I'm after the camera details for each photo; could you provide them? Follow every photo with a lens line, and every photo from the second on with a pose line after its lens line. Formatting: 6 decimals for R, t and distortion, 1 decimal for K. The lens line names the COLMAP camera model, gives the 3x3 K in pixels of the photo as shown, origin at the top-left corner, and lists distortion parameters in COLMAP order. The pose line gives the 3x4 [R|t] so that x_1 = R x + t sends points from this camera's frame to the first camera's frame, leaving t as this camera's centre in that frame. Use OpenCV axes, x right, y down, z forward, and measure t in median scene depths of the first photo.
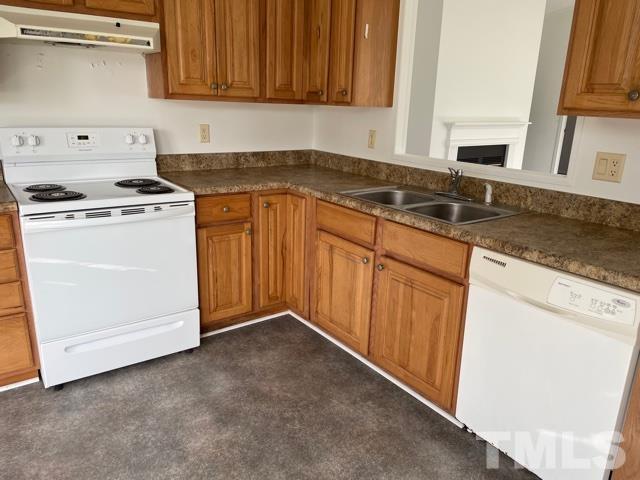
lens RADIAL K [[474.3, 0, 324.5], [0, 474.3, 239.5], [0, 0, 1]] dist [0.078972, -0.099211]
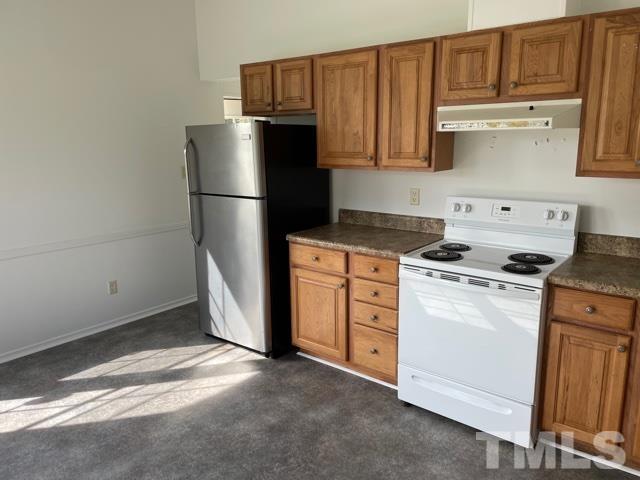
lens RADIAL K [[474.3, 0, 324.5], [0, 474.3, 239.5], [0, 0, 1]] dist [0.078972, -0.099211]
pose [[0.278493, 0.161730, -0.946723, 0.433110], [-0.247672, 0.964475, 0.091906, -0.144891], [0.927955, 0.208882, 0.308655, 0.300804]]
